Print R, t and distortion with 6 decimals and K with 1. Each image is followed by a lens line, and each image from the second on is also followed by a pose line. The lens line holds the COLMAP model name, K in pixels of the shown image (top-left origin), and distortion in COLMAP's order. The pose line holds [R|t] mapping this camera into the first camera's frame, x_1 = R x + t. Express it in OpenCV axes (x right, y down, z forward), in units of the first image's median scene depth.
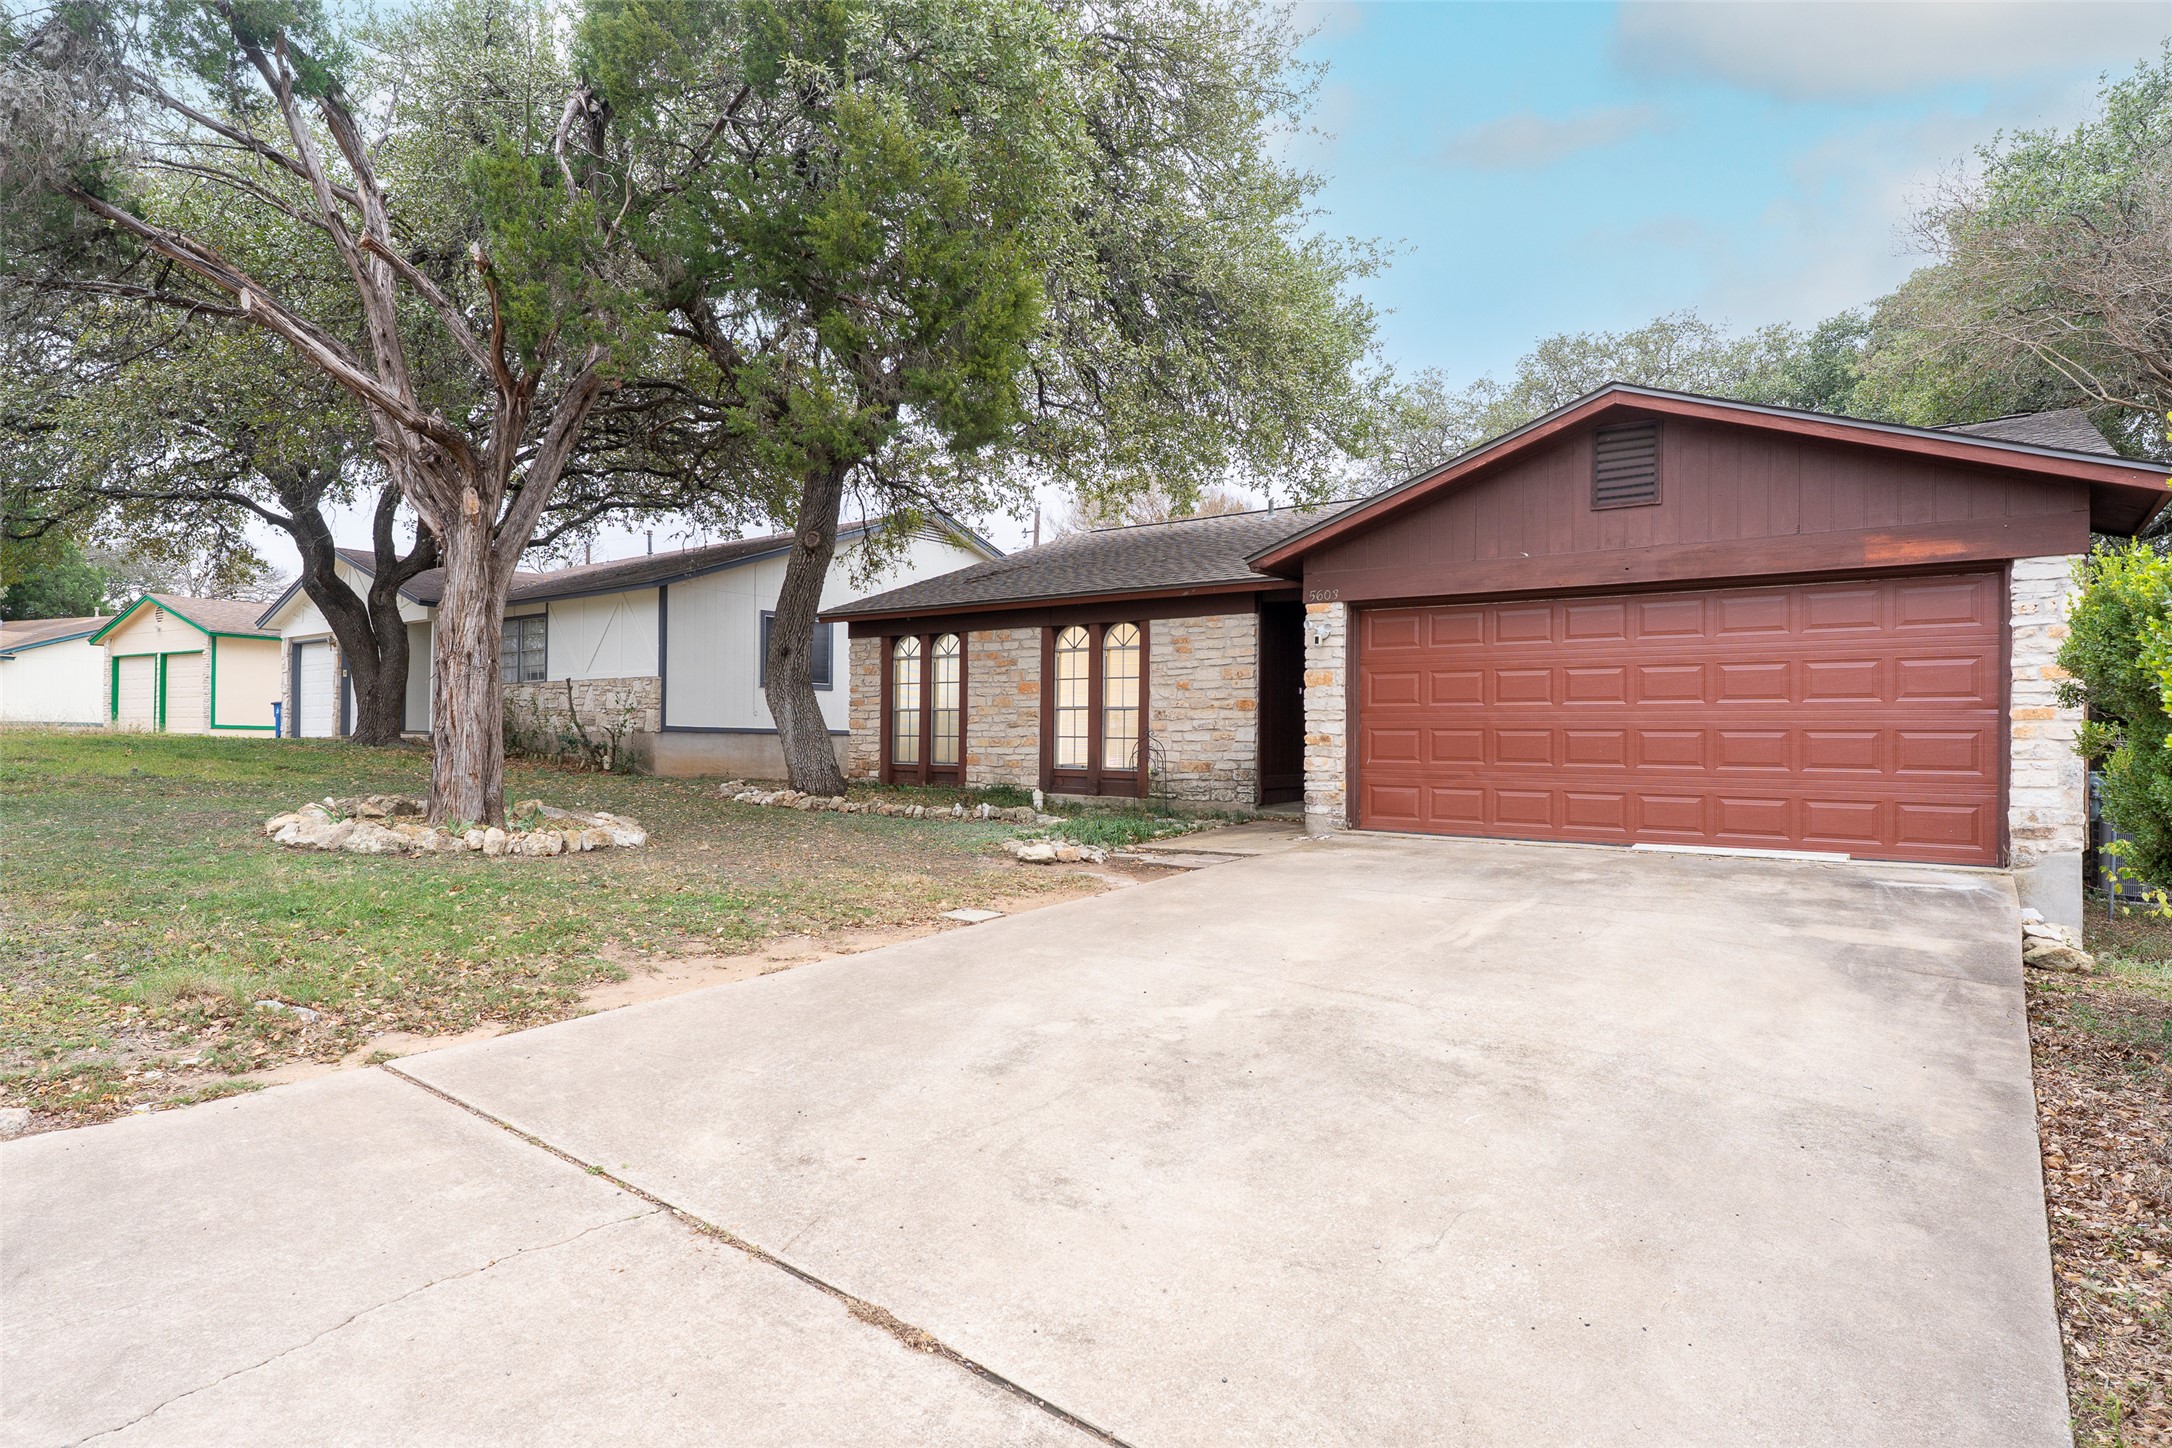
lens RADIAL K [[1005.2, 0, 1074.3], [0, 1005.2, 713.4], [0, 0, 1]] dist [-0.002067, -0.000748]
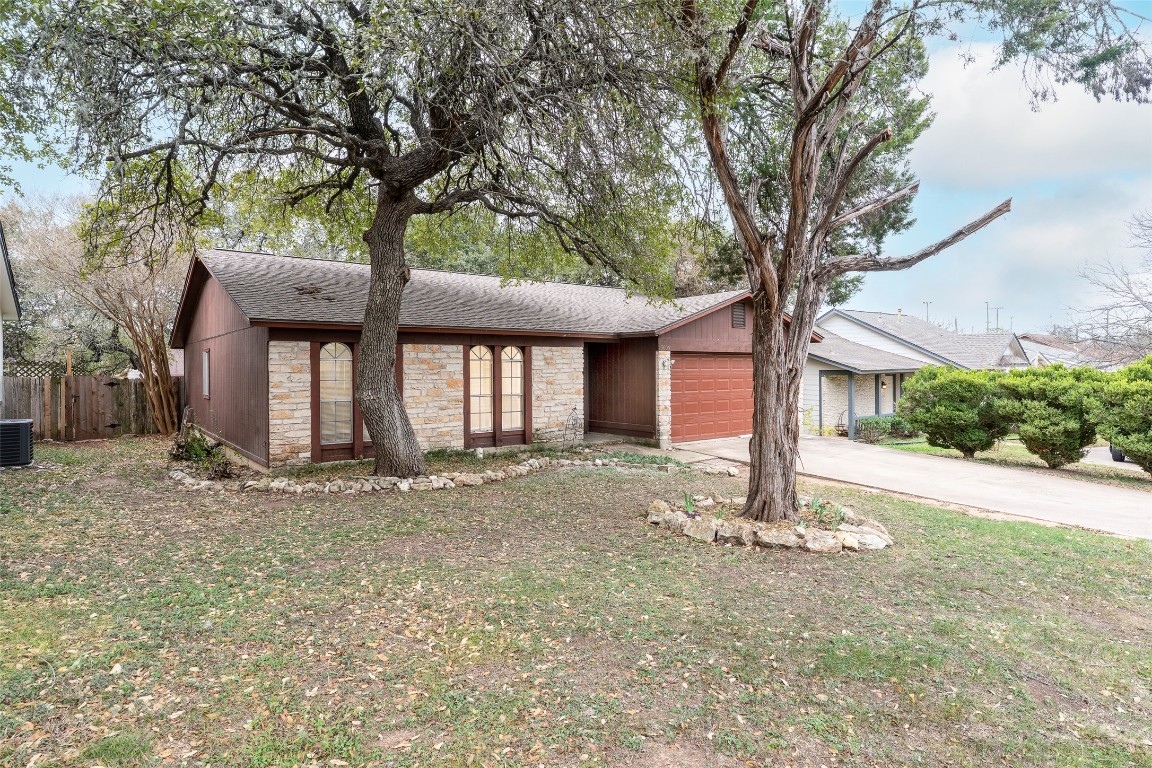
lens RADIAL K [[533.1, 0, 569.8], [0, 533.1, 378.4], [0, 0, 1]] dist [-0.002067, -0.000748]
pose [[0.387707, -0.013512, 0.921684, -0.768901], [0.001332, 0.999900, 0.014098, -0.046796], [-0.921782, -0.004238, 0.387686, 0.542321]]
